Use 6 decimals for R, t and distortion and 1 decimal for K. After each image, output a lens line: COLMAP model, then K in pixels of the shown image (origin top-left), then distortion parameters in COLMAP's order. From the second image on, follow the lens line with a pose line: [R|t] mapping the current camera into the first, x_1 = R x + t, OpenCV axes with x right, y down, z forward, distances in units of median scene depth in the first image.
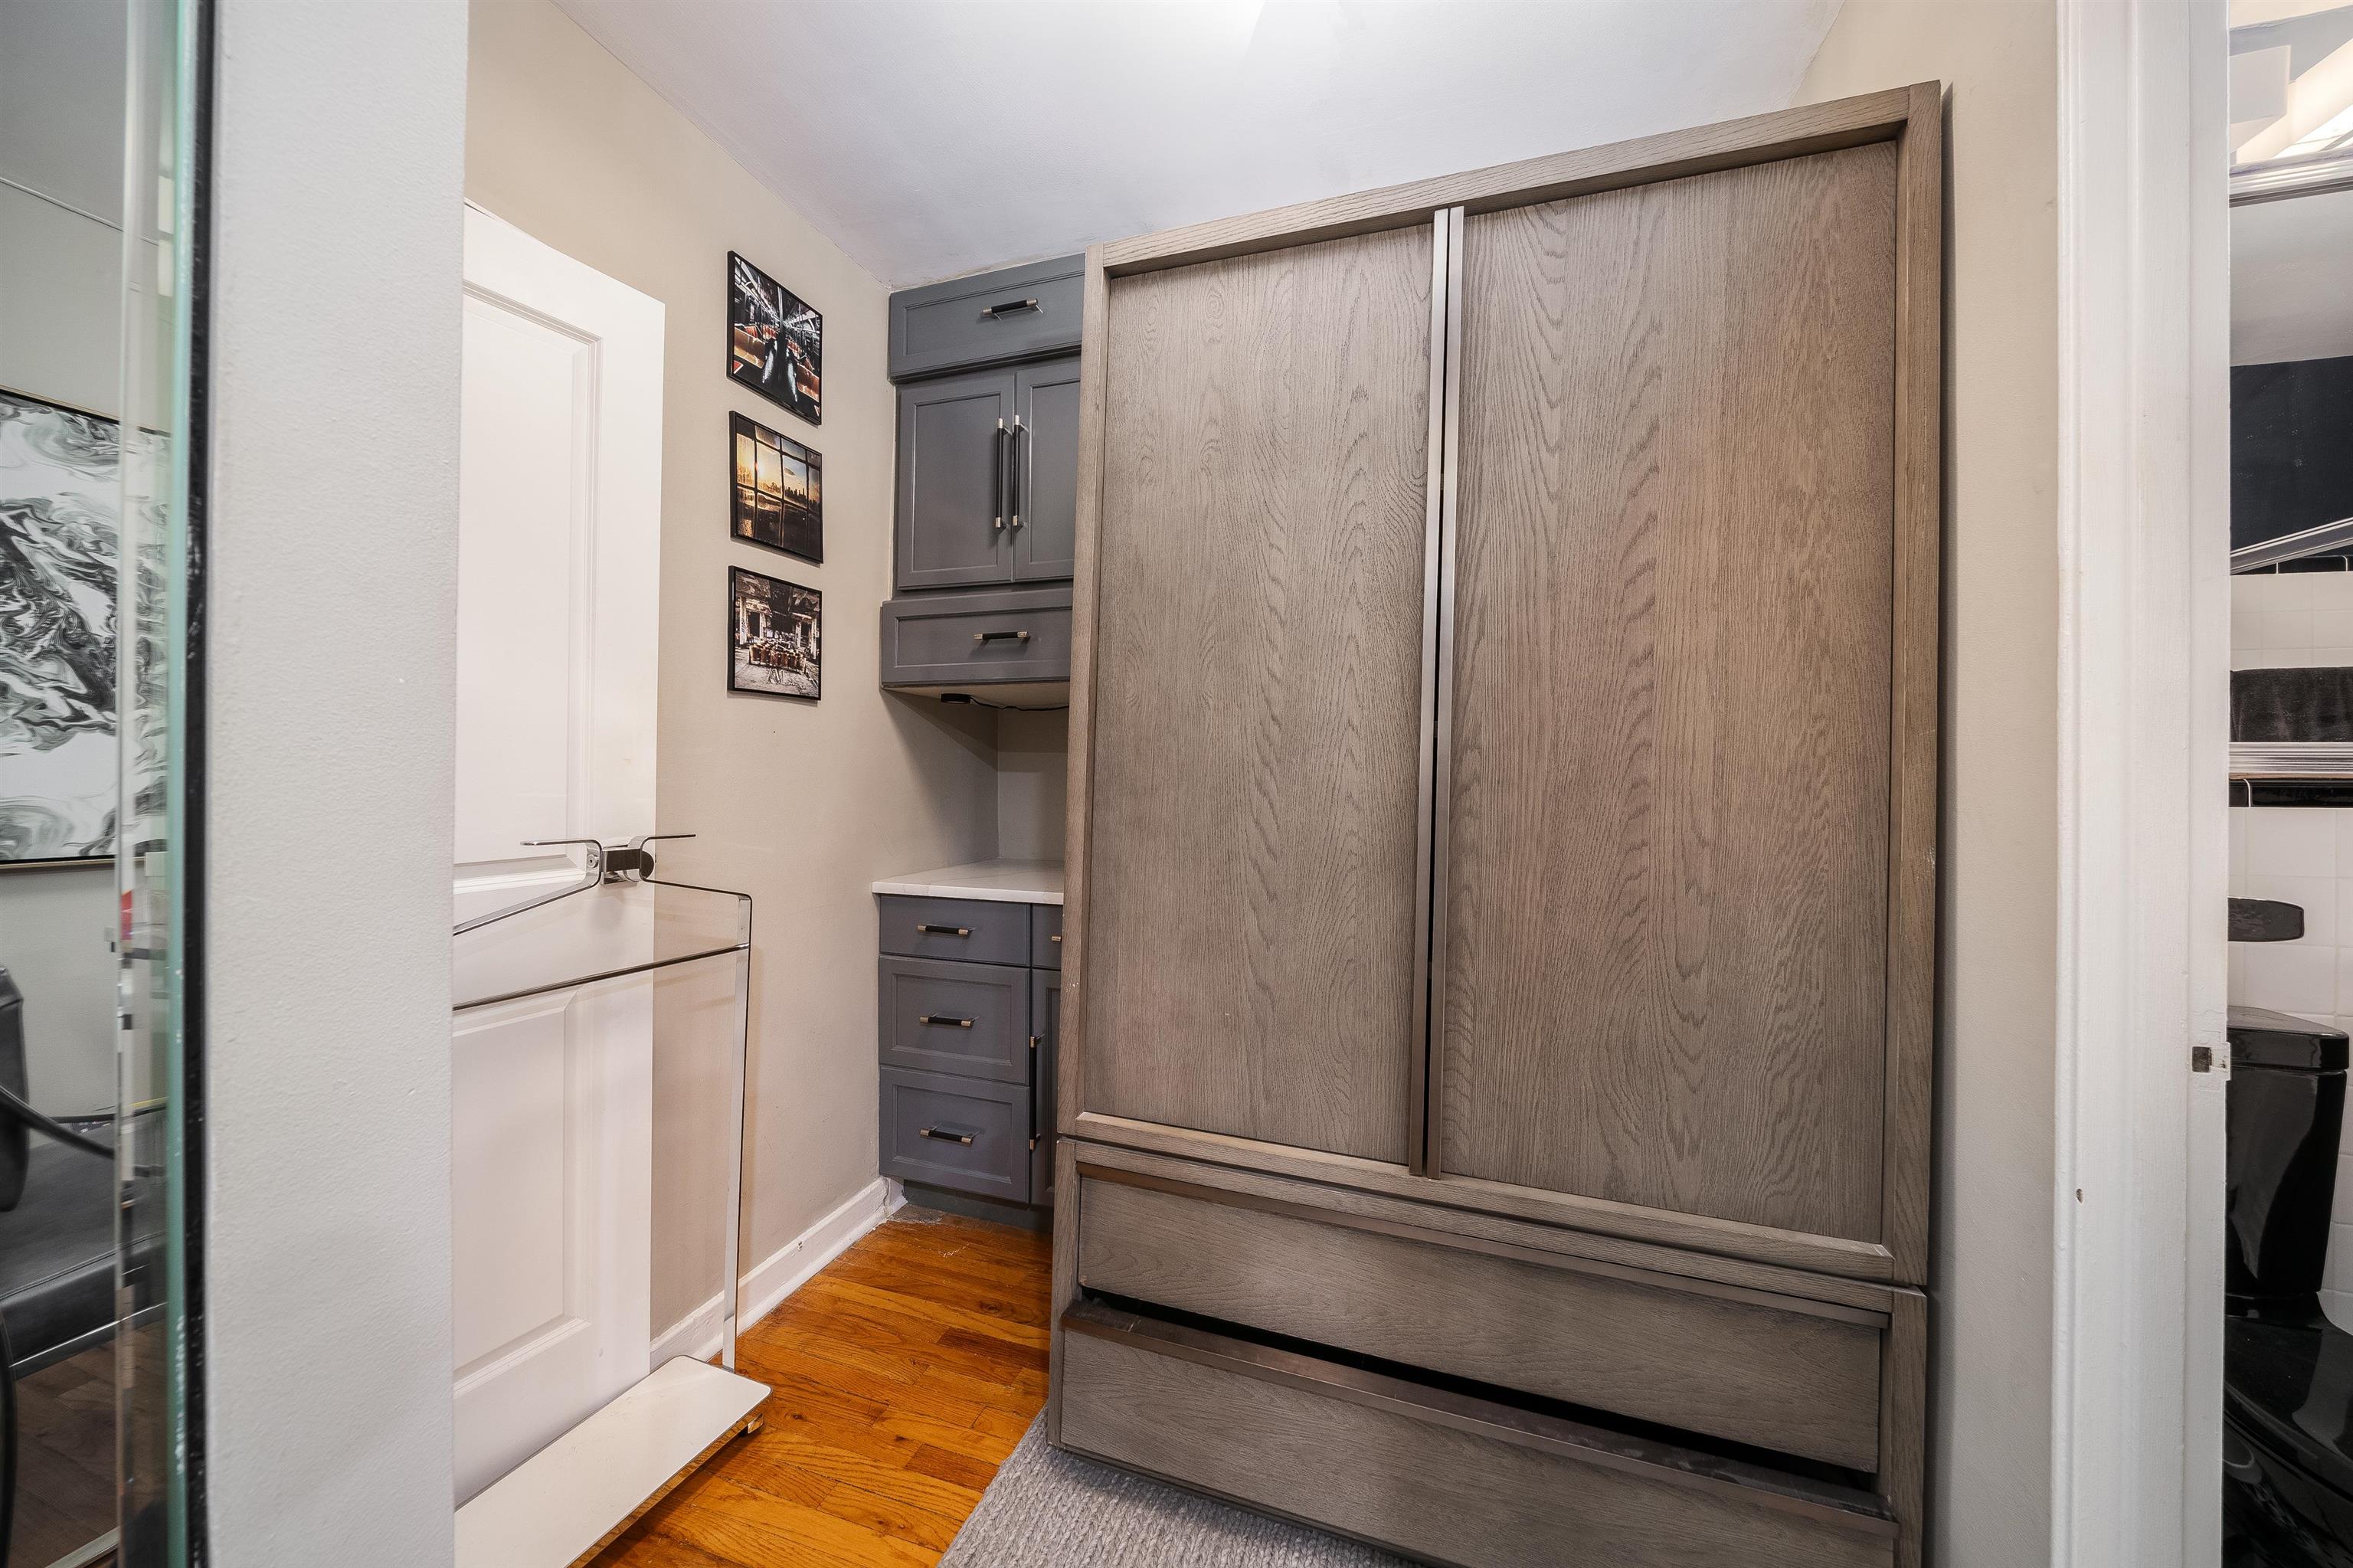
lens RADIAL K [[808.7, 0, 1171.4], [0, 808.7, 779.8], [0, 0, 1]] dist [-0.006029, 0.000269]
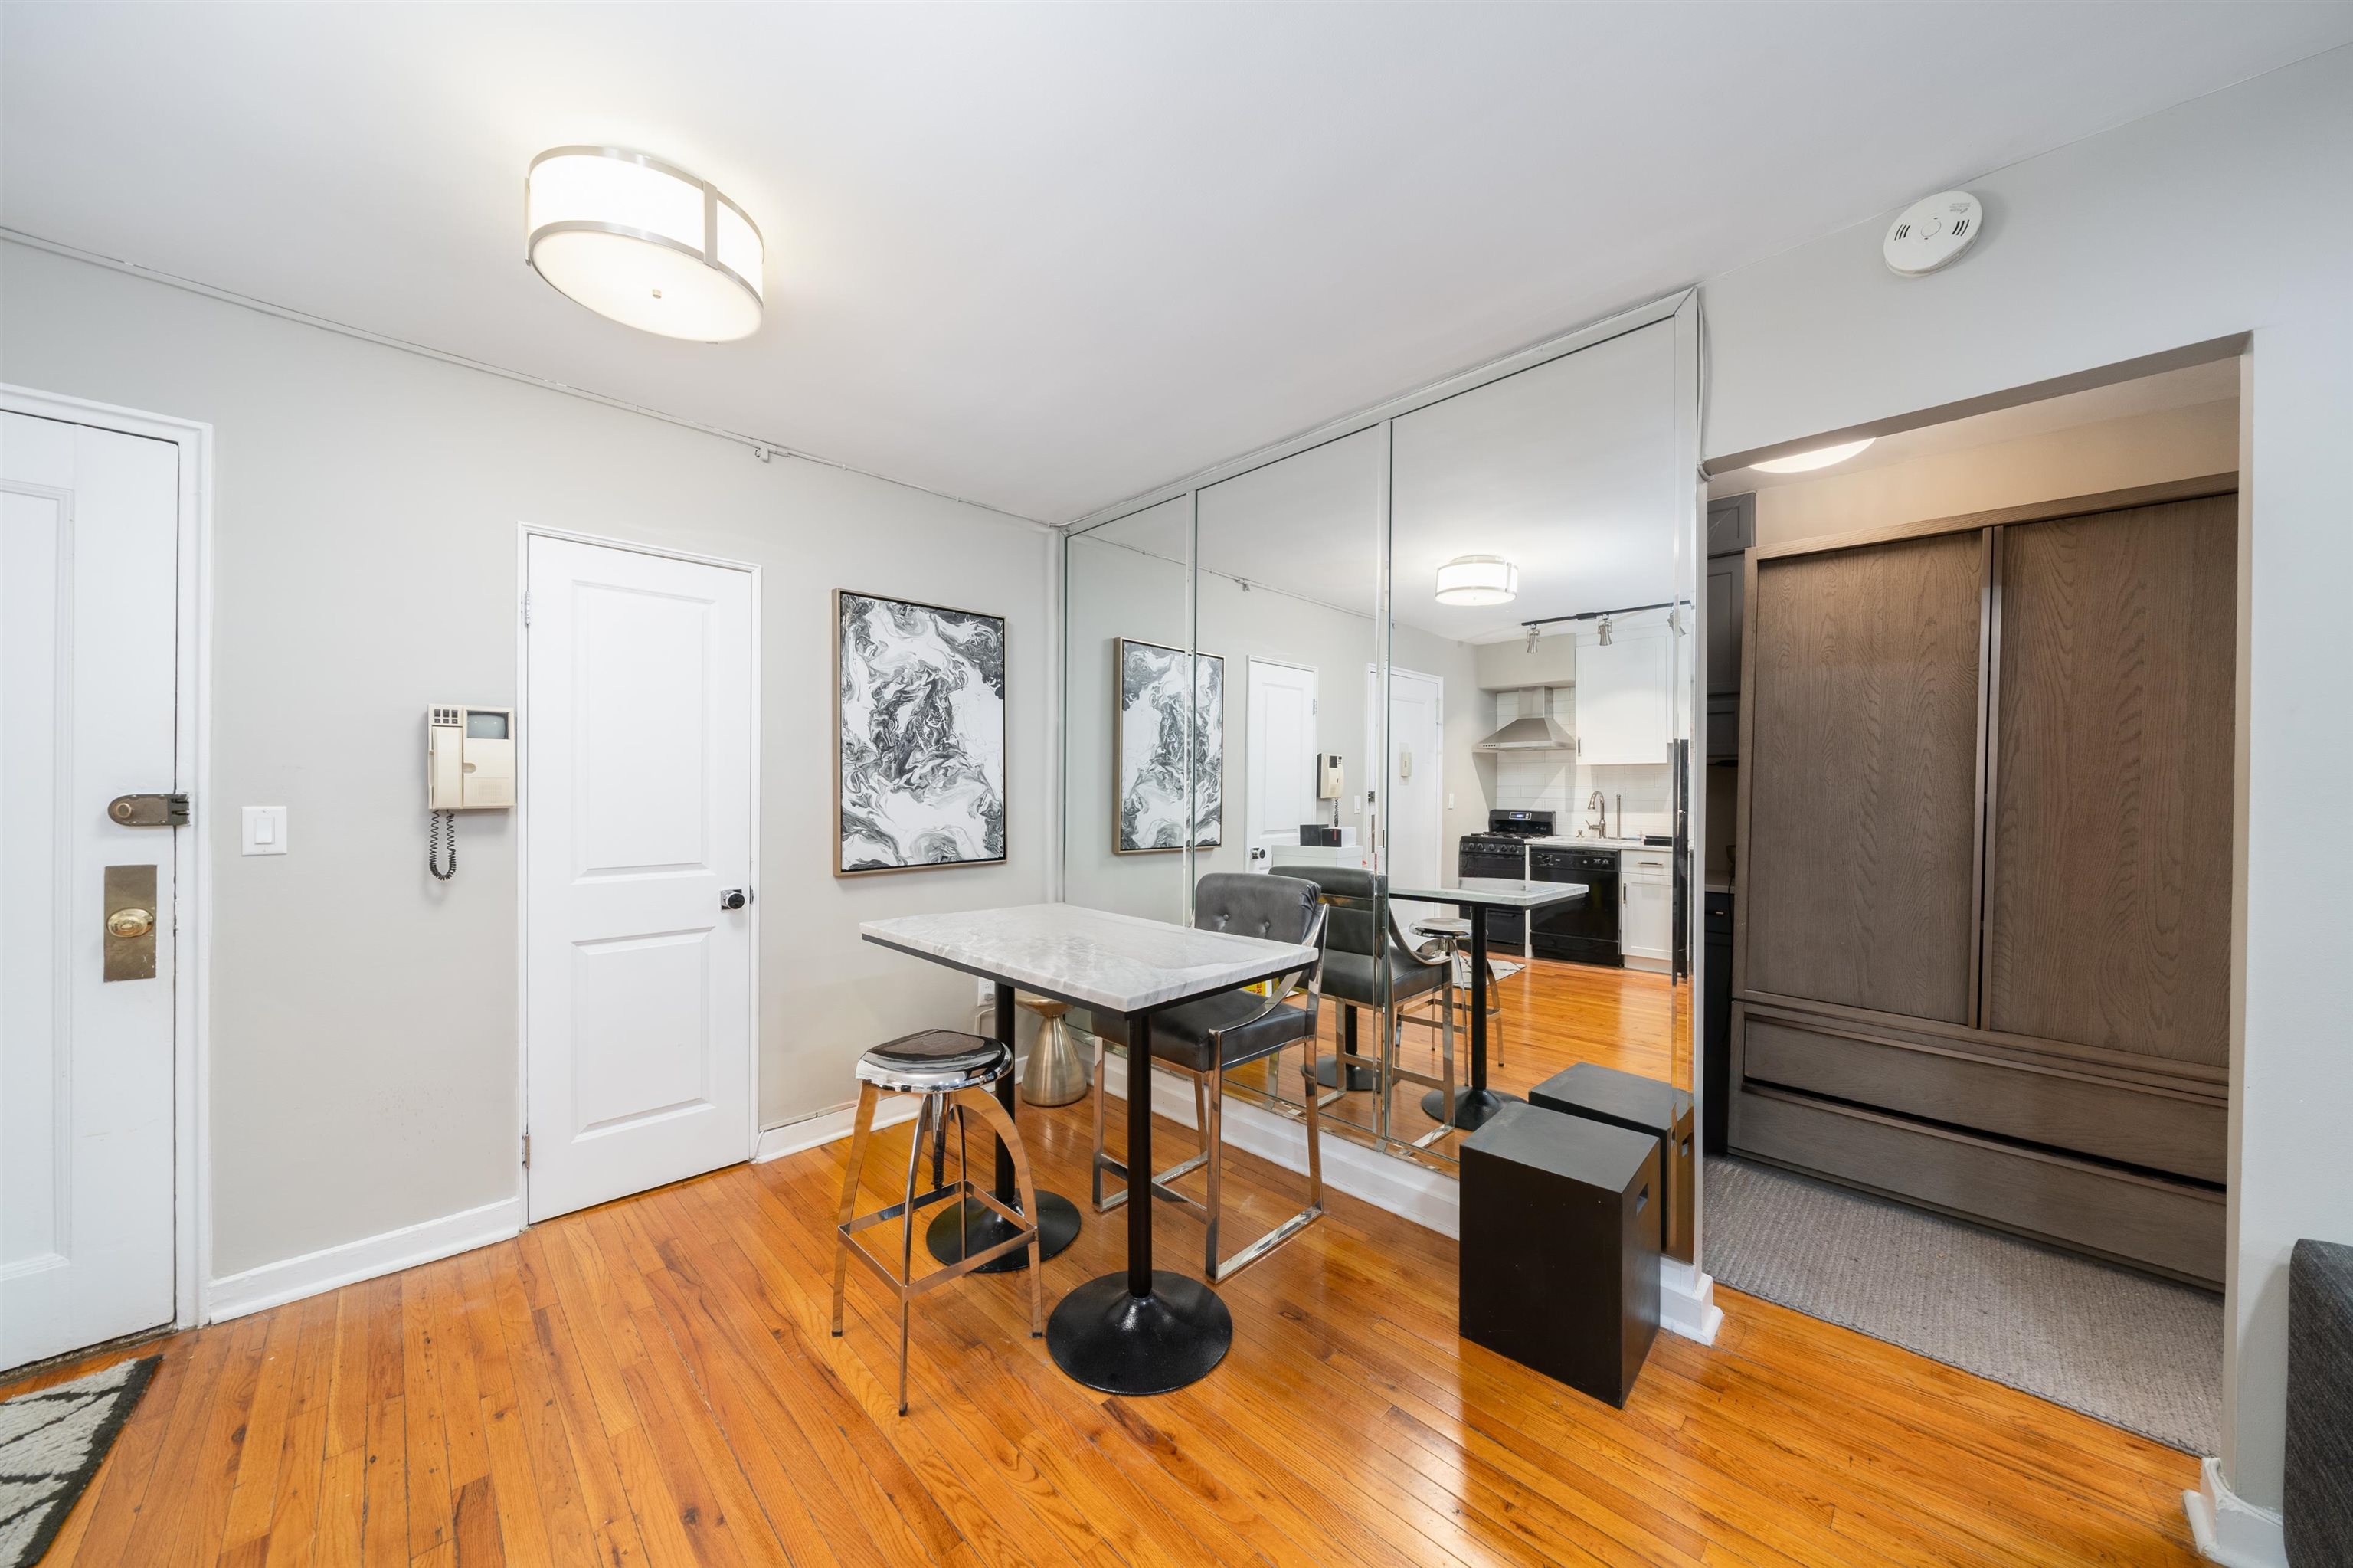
lens RADIAL K [[808.7, 0, 1170.5], [0, 808.7, 789.2], [0, 0, 1]] dist [-0.006029, 0.000269]
pose [[0.886041, -0.004466, -0.463585, -0.482637], [0.004697, 0.999989, -0.000657, -0.090080], [0.463583, -0.001595, 0.886052, -1.527893]]
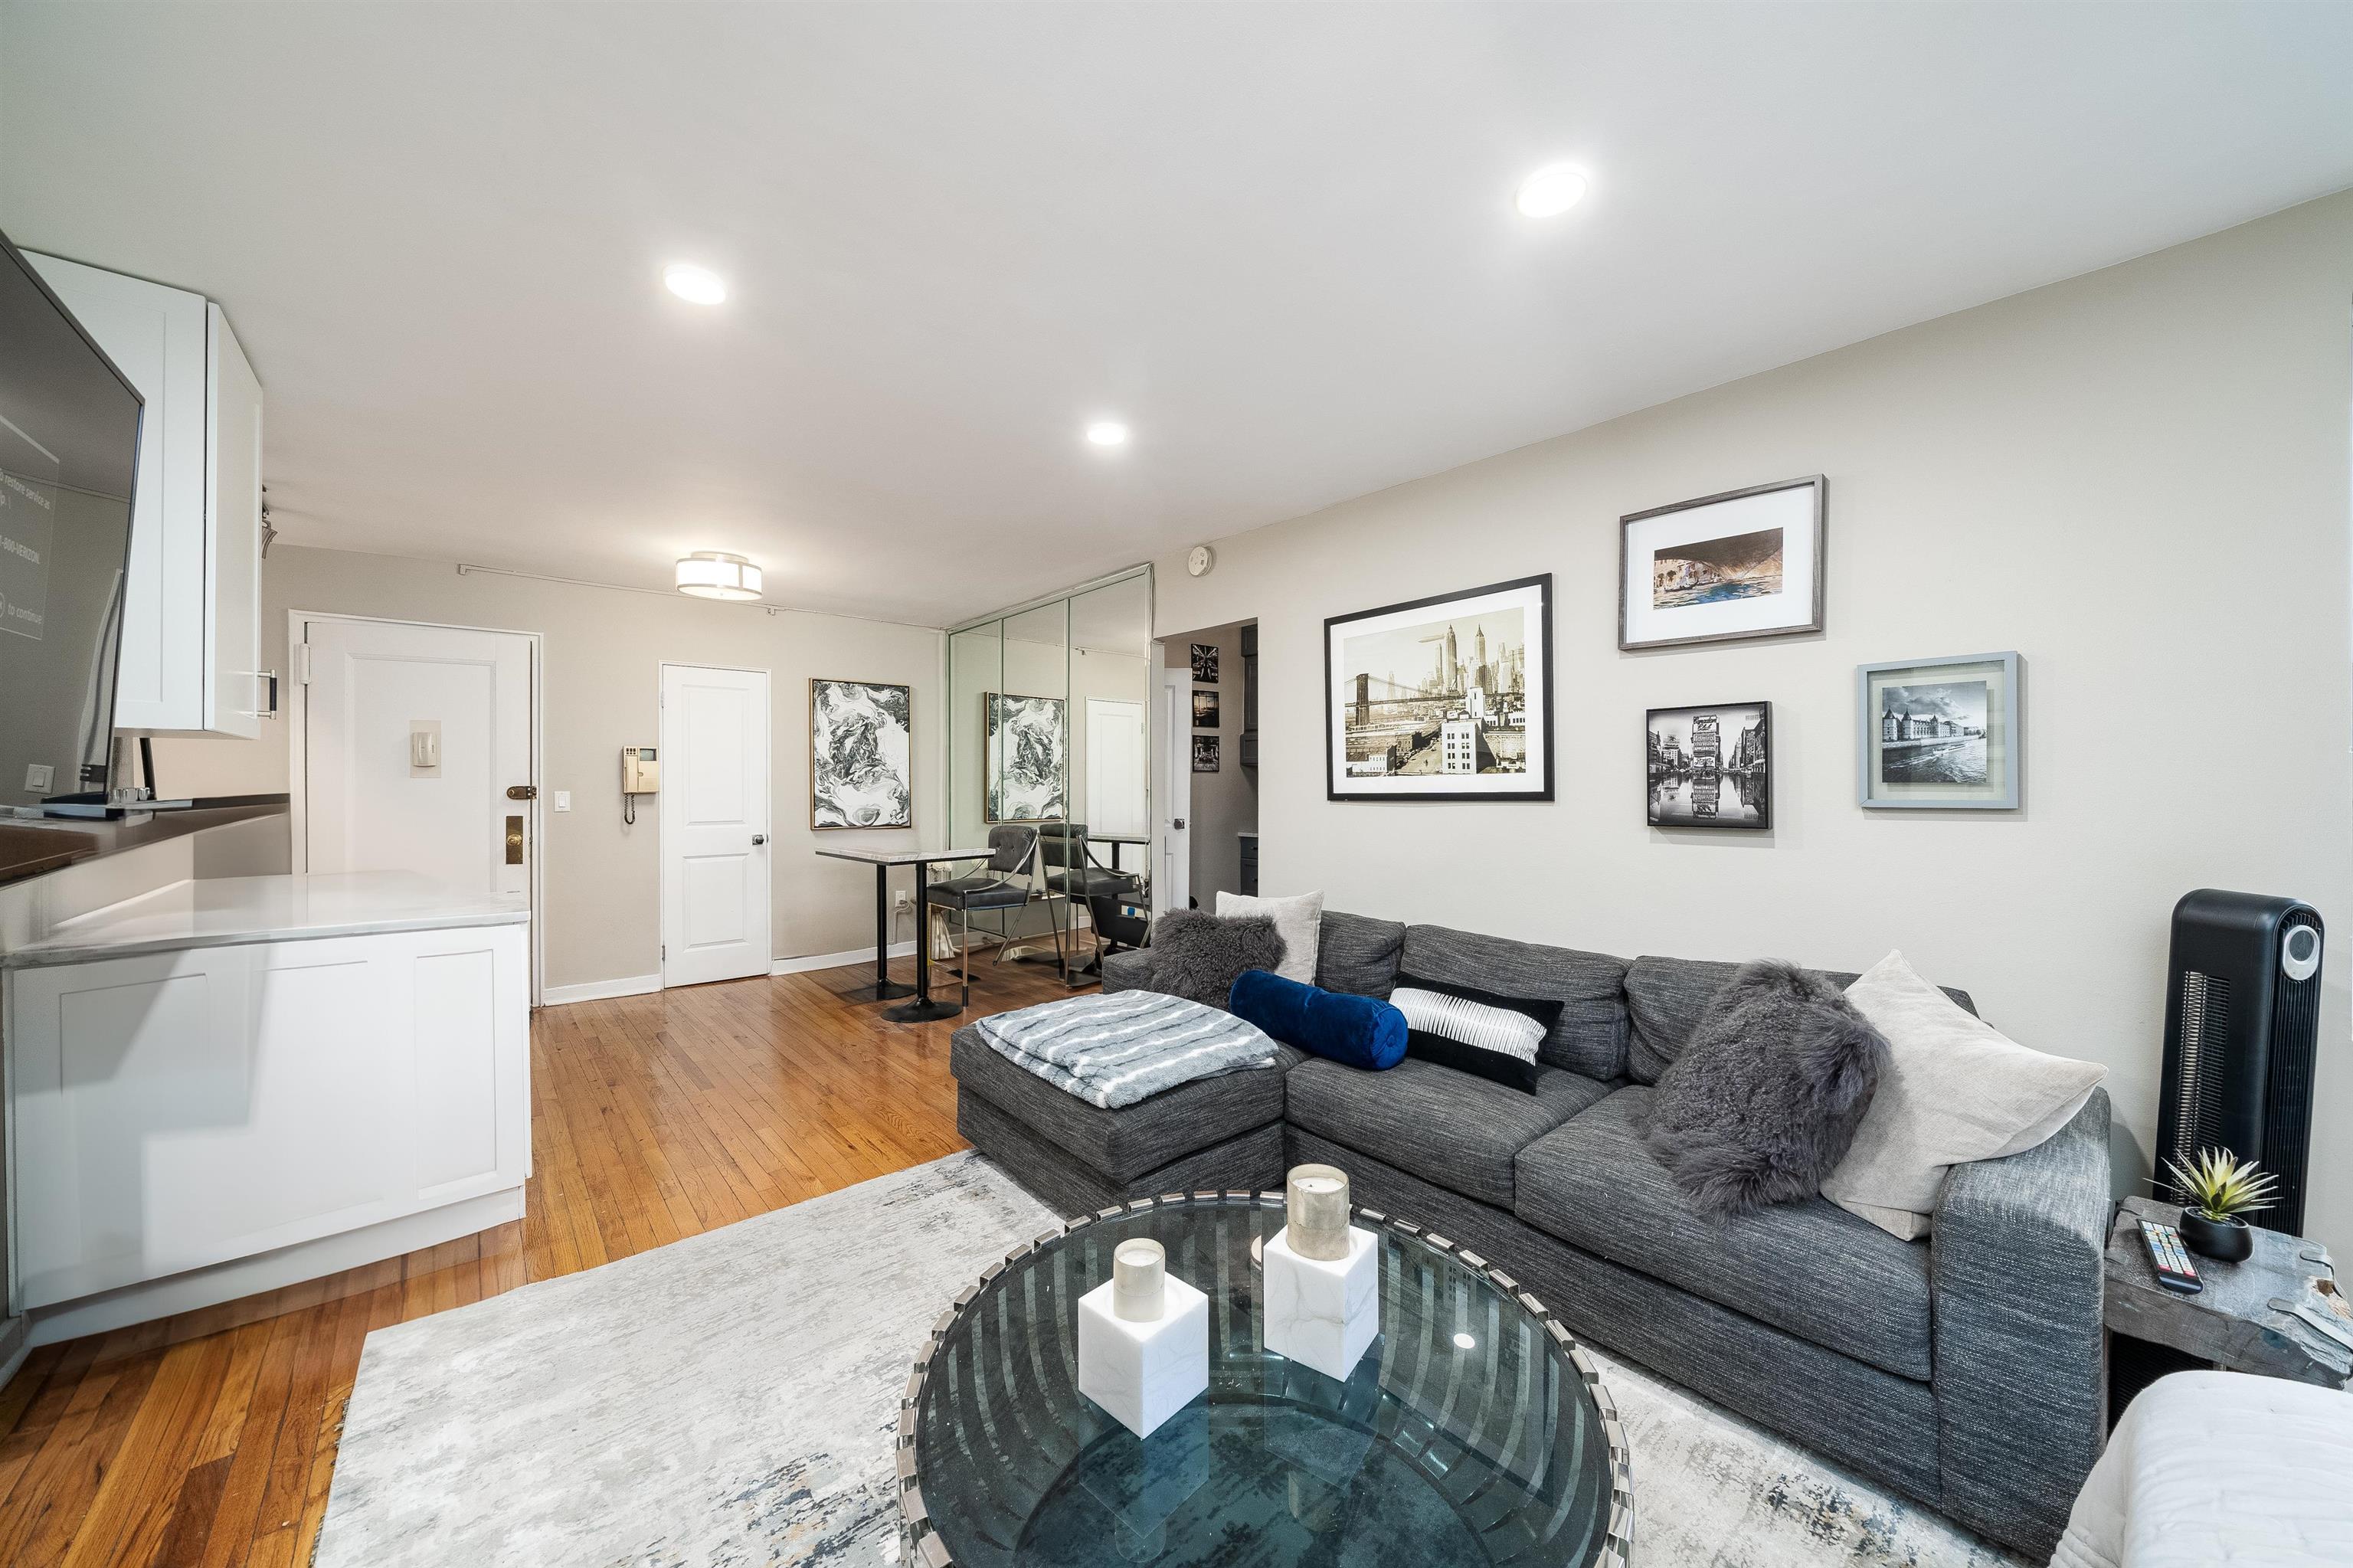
lens RADIAL K [[808.7, 0, 1139.4], [0, 808.7, 787.2], [0, 0, 1]] dist [-0.006029, 0.000269]
pose [[0.844614, -0.008392, -0.535310, 1.449173], [0.009289, 0.999956, -0.001019, -0.056685], [0.535295, -0.004112, 0.844655, -2.672980]]
